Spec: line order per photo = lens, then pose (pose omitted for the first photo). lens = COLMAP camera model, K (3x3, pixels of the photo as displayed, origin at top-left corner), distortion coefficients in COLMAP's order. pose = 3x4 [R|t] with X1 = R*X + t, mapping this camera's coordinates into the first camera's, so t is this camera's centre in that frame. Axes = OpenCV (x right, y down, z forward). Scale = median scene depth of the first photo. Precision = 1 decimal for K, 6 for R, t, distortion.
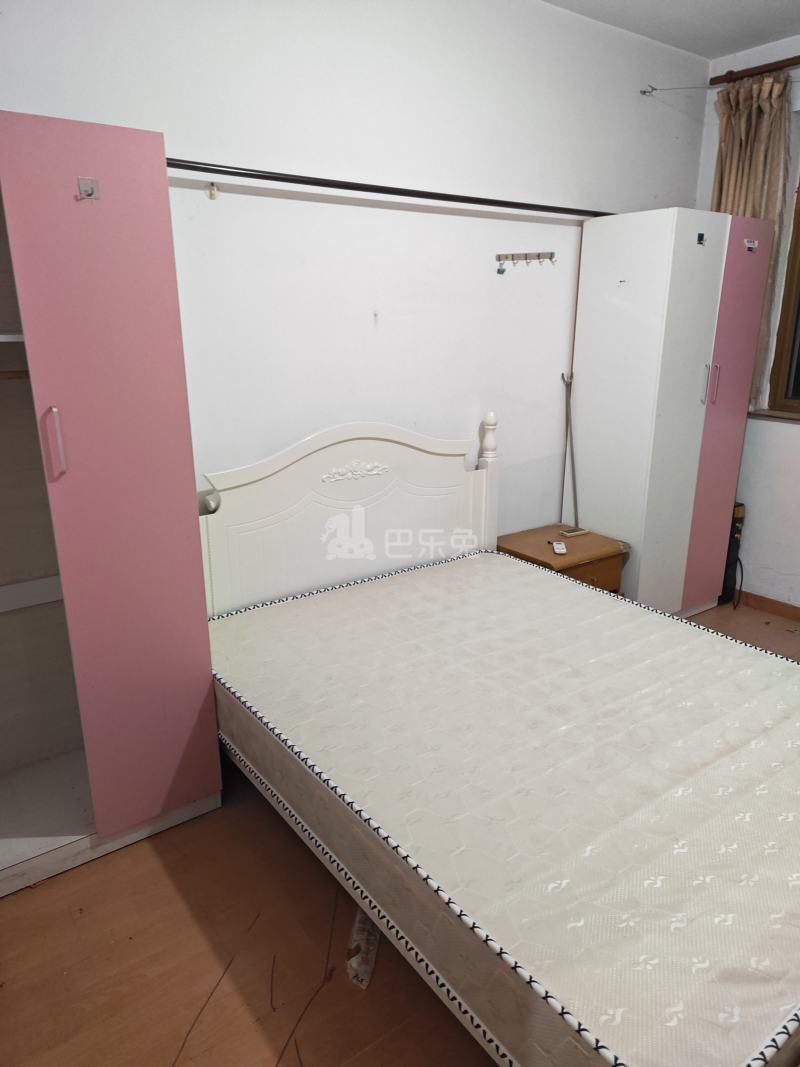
lens RADIAL K [[739.8, 0, 411.8], [0, 739.8, 532.2], [0, 0, 1]] dist [0.045295, -0.042343]
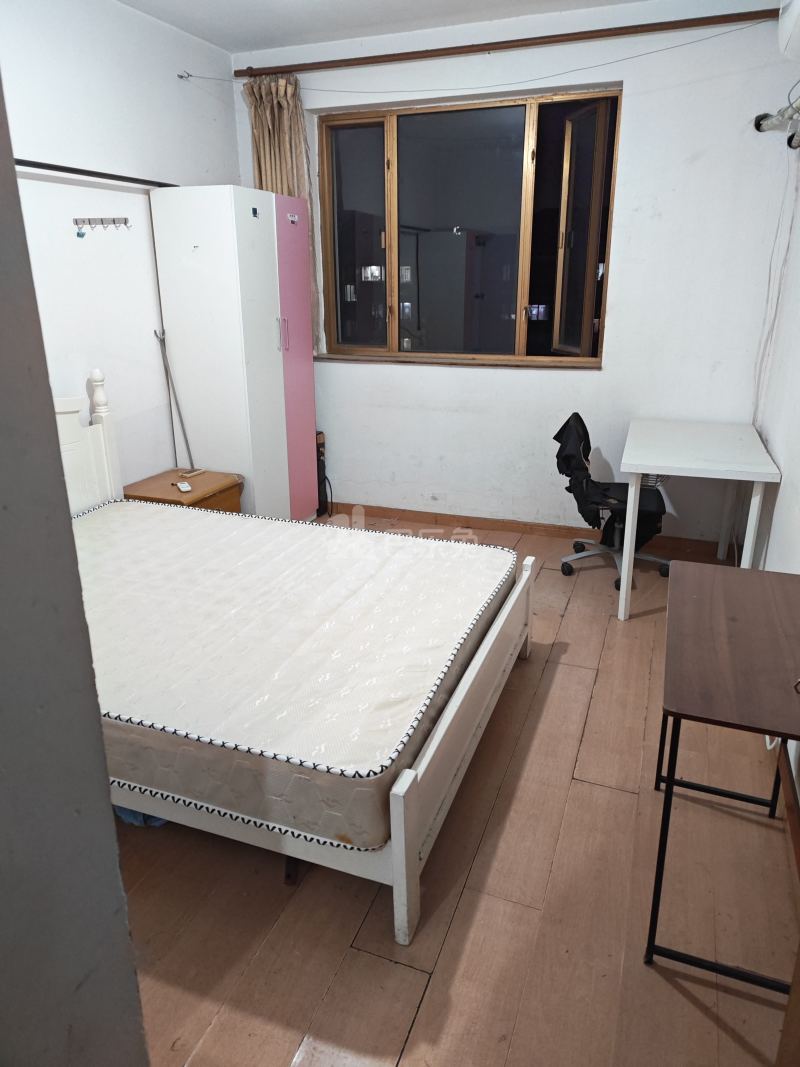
lens RADIAL K [[739.8, 0, 411.8], [0, 739.8, 532.2], [0, 0, 1]] dist [0.045295, -0.042343]
pose [[0.840773, -0.184090, 0.509128, -0.100644], [0.158689, 0.982907, 0.093339, 0.039875], [-0.517608, 0.002316, 0.855615, -0.149538]]
